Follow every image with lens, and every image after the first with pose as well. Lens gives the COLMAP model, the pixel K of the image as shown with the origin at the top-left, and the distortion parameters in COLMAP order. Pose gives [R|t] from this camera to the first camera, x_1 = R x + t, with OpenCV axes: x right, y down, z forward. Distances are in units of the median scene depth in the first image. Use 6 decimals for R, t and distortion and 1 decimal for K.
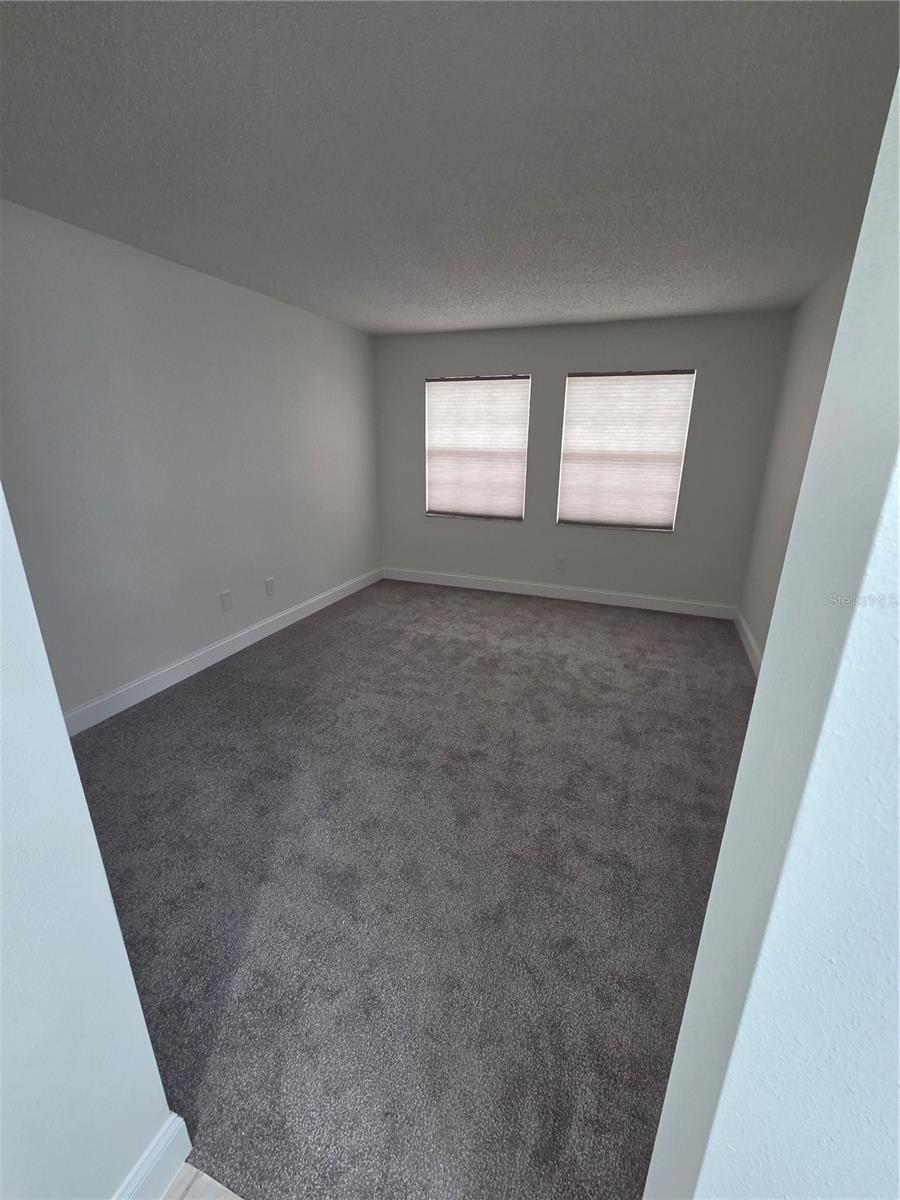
lens RADIAL K [[493.5, 0, 468.3], [0, 493.5, 602.0], [0, 0, 1]] dist [-0.000250, -0.001009]
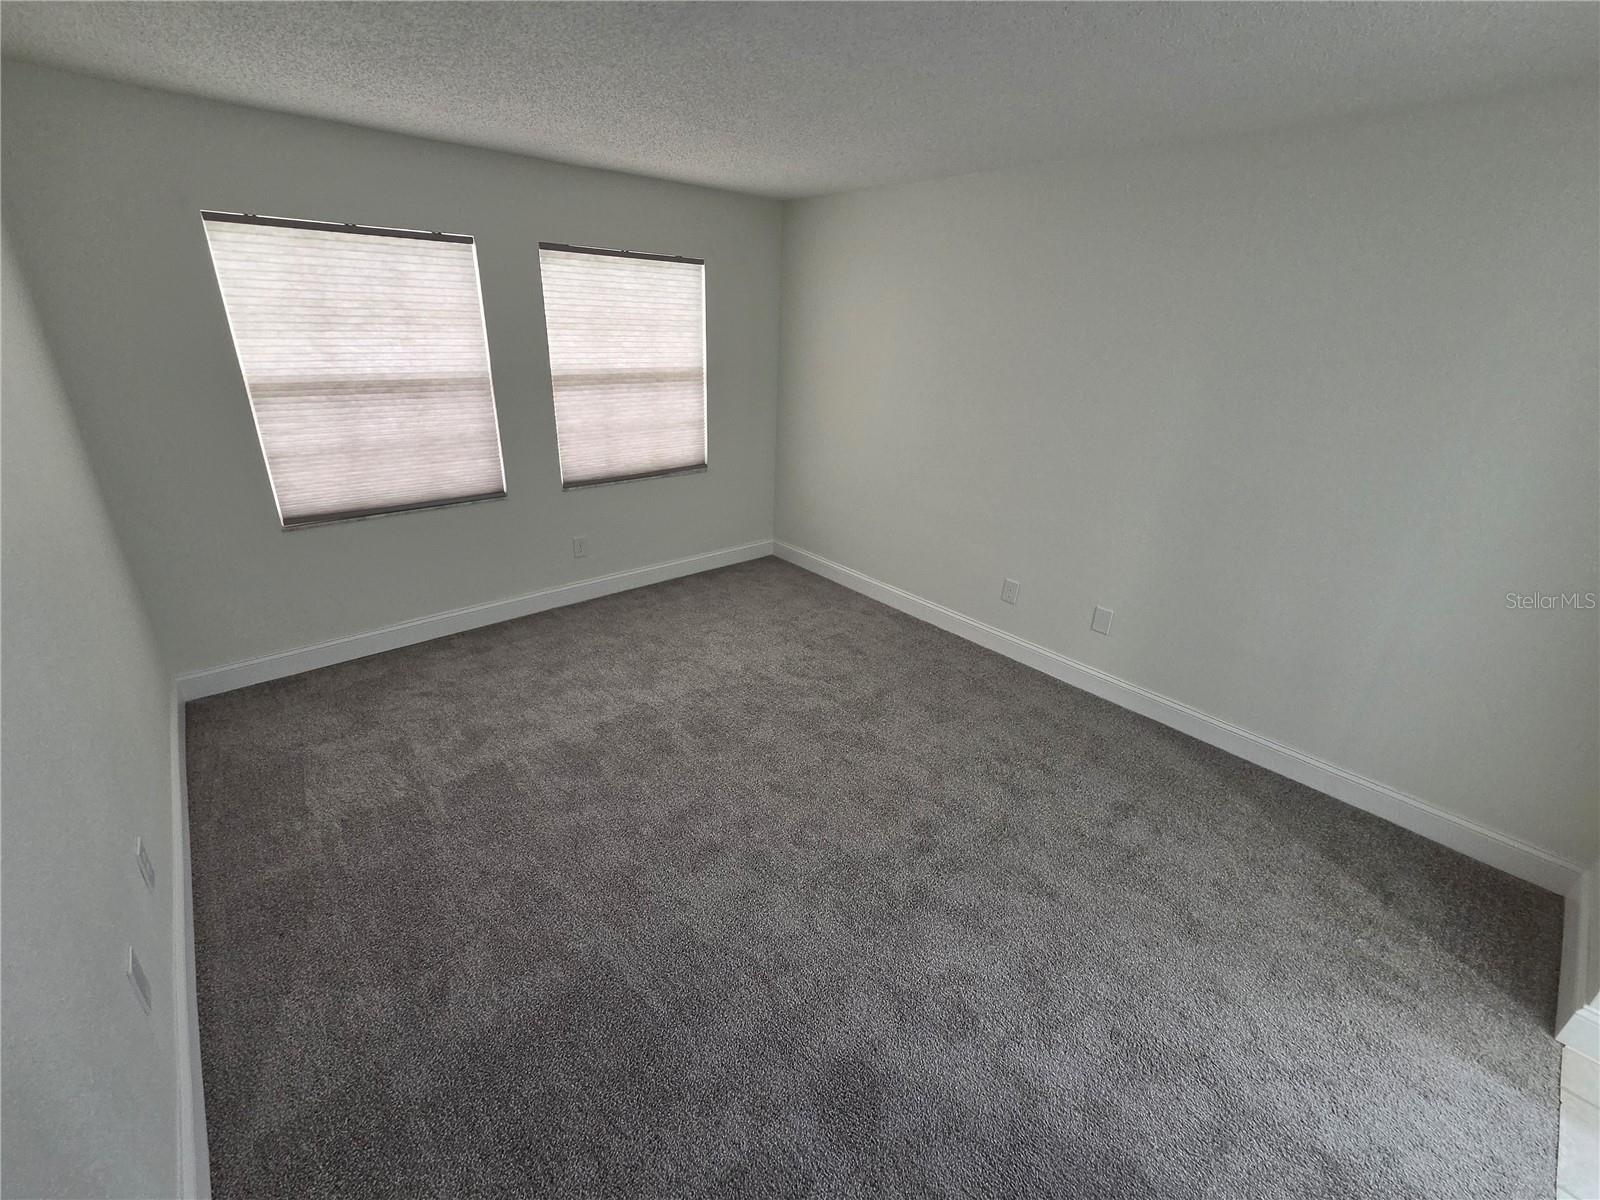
lens RADIAL K [[657.9, 0, 784.4], [0, 657.9, 591.0], [0, 0, 1]] dist [-0.000250, -0.001009]
pose [[0.483559, -0.330698, 0.810438, -0.442627], [0.251739, 0.939309, 0.233079, -0.176750], [-0.838331, 0.091312, 0.537461, 0.358860]]
